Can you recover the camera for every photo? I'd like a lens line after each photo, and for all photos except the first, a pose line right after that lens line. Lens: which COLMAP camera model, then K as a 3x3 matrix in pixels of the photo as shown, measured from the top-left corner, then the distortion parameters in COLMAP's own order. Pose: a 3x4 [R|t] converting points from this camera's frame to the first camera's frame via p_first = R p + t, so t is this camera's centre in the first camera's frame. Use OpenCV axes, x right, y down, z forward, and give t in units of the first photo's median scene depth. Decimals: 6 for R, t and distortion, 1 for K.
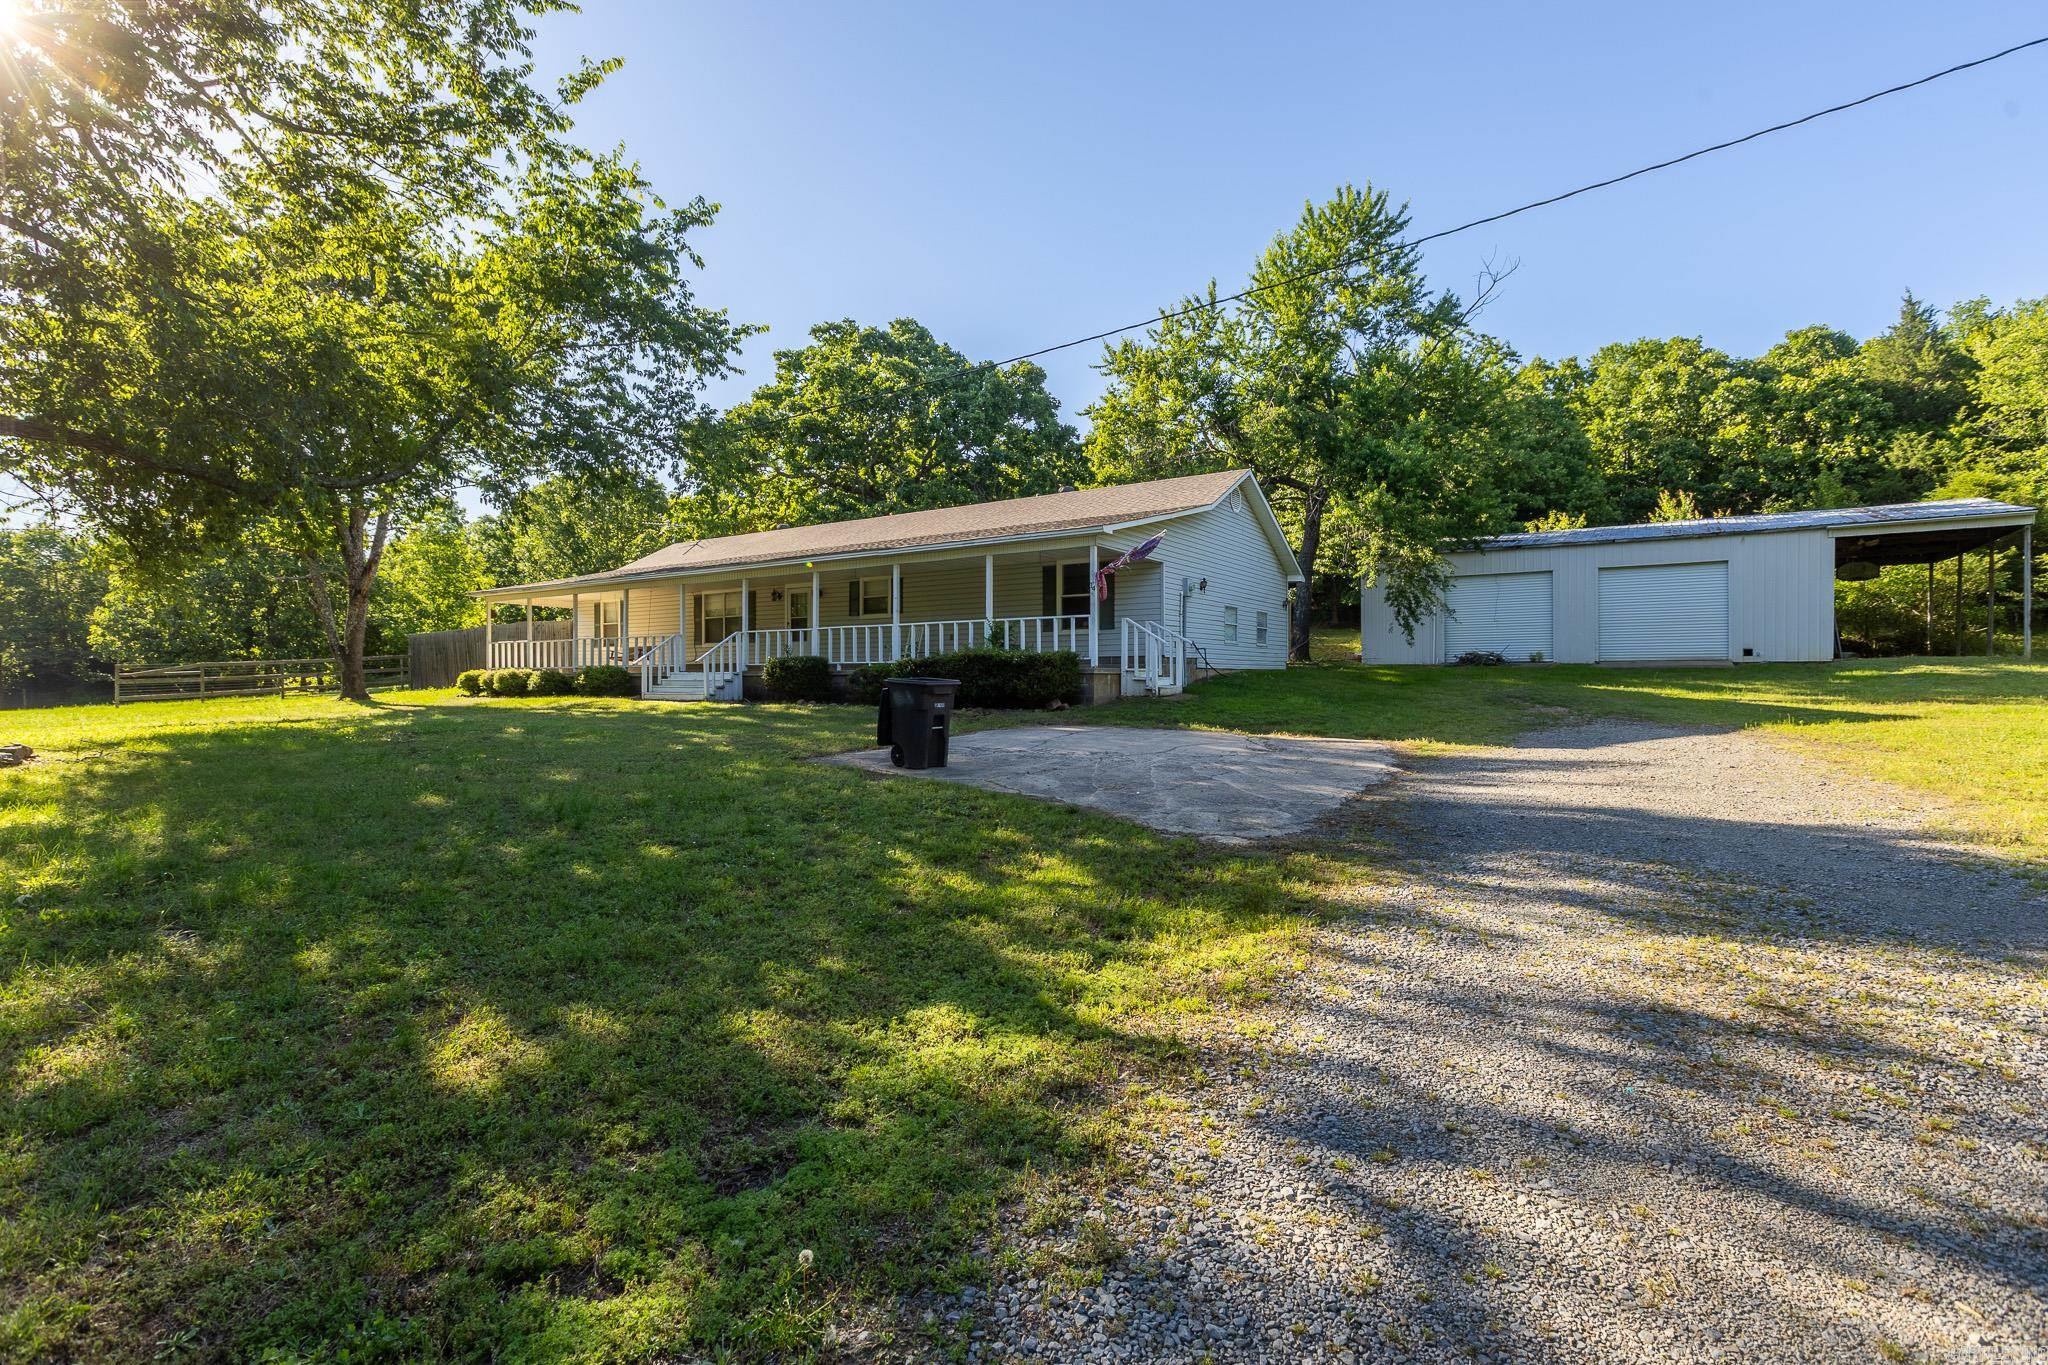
lens RADIAL K [[1005.7, 0, 1017.1], [0, 1005.7, 694.9], [0, 0, 1]] dist [0.004235, 0.001884]
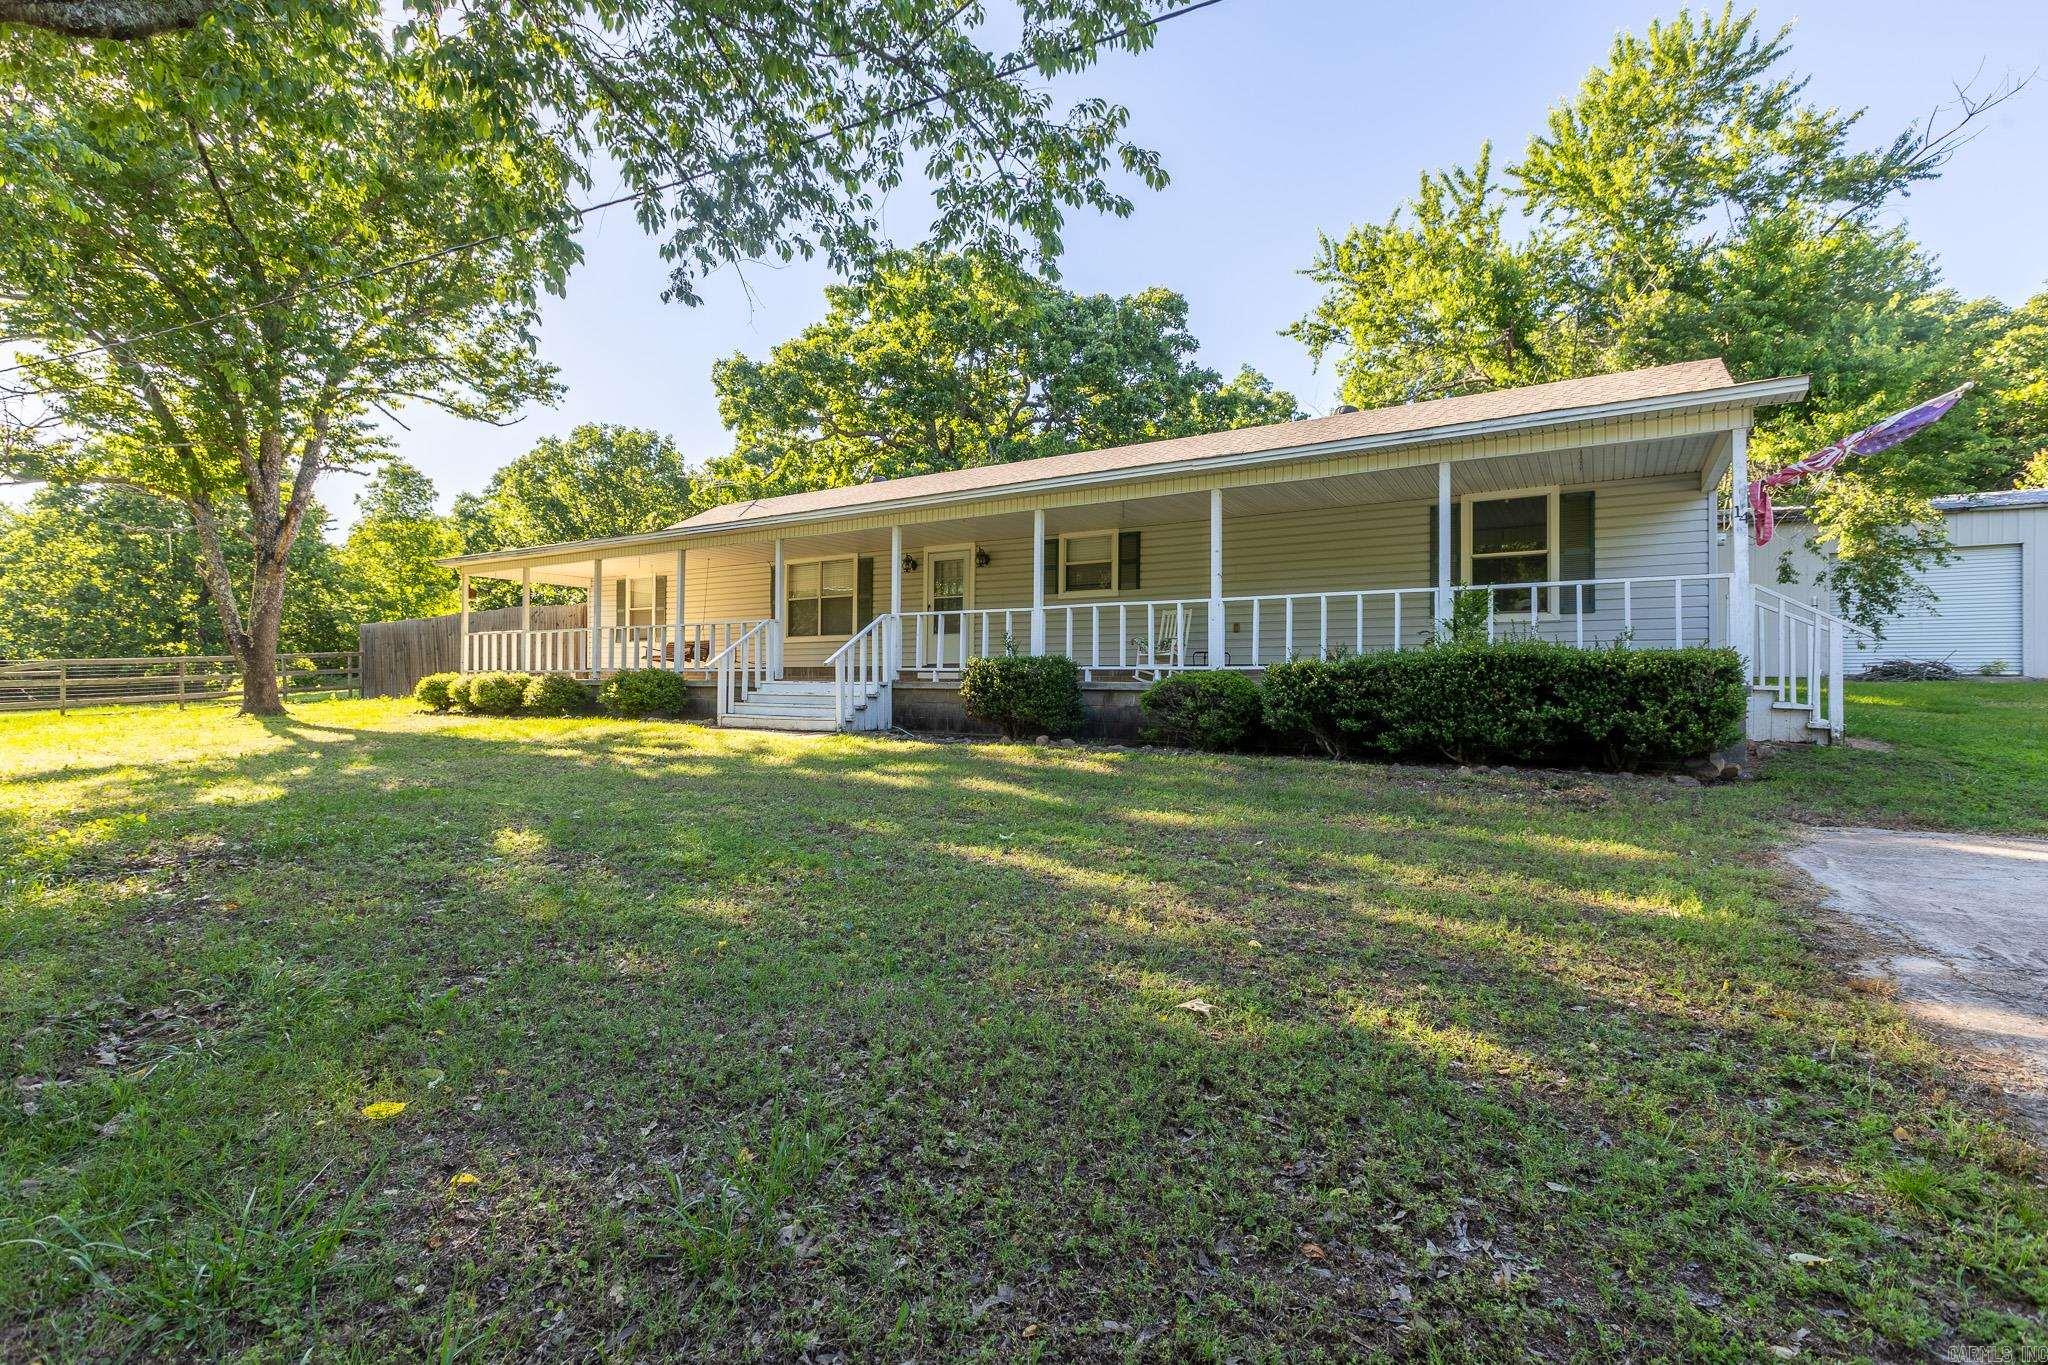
lens RADIAL K [[1005.7, 0, 1026.5], [0, 1005.7, 675.5], [0, 0, 1]] dist [0.004235, 0.001884]
pose [[0.999647, 0.008300, 0.025232, -0.168208], [-0.007699, 0.999686, -0.023826, -0.010563], [-0.025422, 0.023623, 0.999398, 0.322637]]
